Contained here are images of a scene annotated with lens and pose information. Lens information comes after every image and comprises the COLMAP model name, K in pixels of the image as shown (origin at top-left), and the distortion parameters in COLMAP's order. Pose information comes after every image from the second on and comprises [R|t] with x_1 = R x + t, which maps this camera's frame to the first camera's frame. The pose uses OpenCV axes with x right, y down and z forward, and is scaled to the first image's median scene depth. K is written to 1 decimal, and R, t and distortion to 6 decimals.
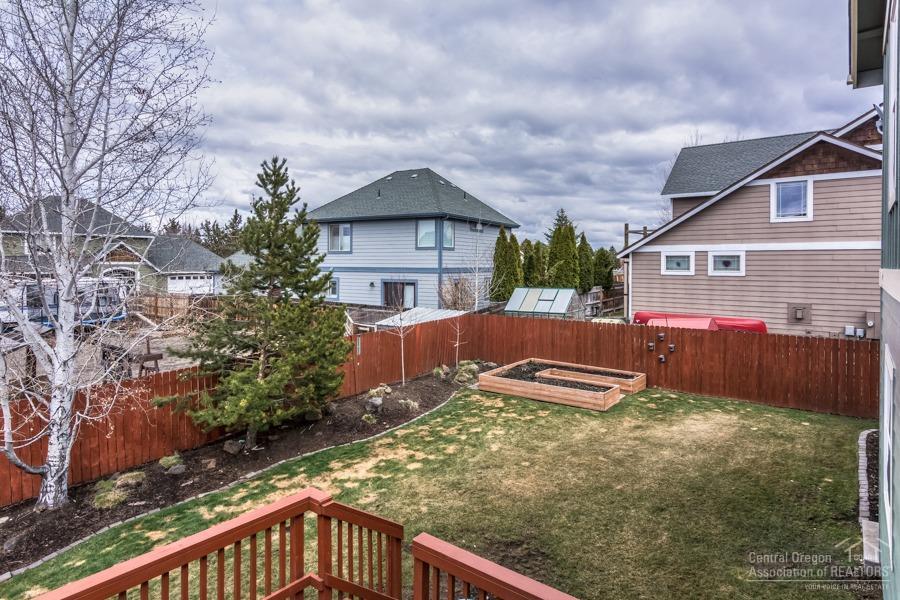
lens RADIAL K [[514.3, 0, 457.1], [0, 514.3, 266.6], [0, 0, 1]] dist [0.001861, -0.001175]
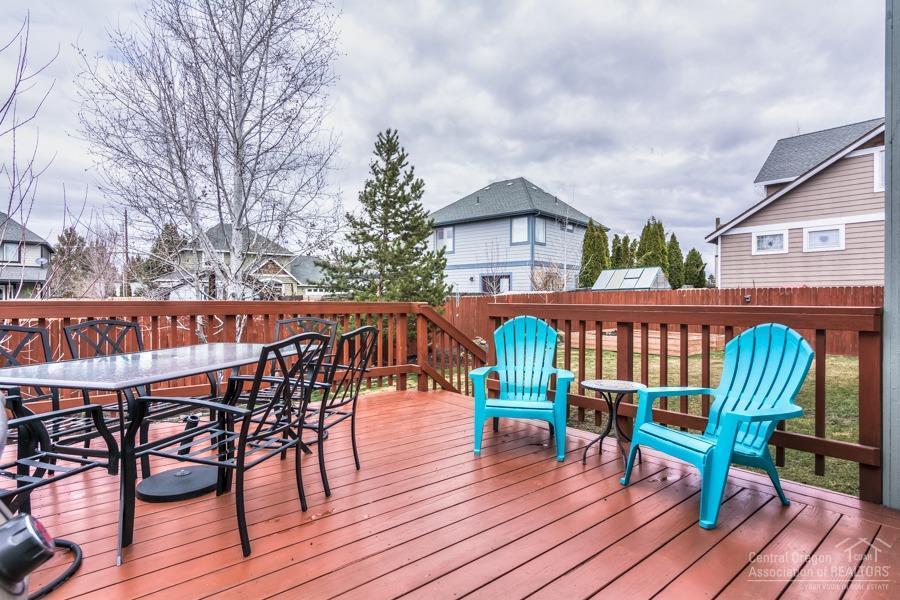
lens RADIAL K [[472.8, 0, 457.1], [0, 472.8, 299.6], [0, 0, 1]] dist [-0.003247, 0.002108]
pose [[0.979792, -0.001109, -0.200016, 0.013983], [0.001556, 0.999997, 0.002076, 0.103724], [0.200013, -0.002345, 0.979790, -0.029924]]
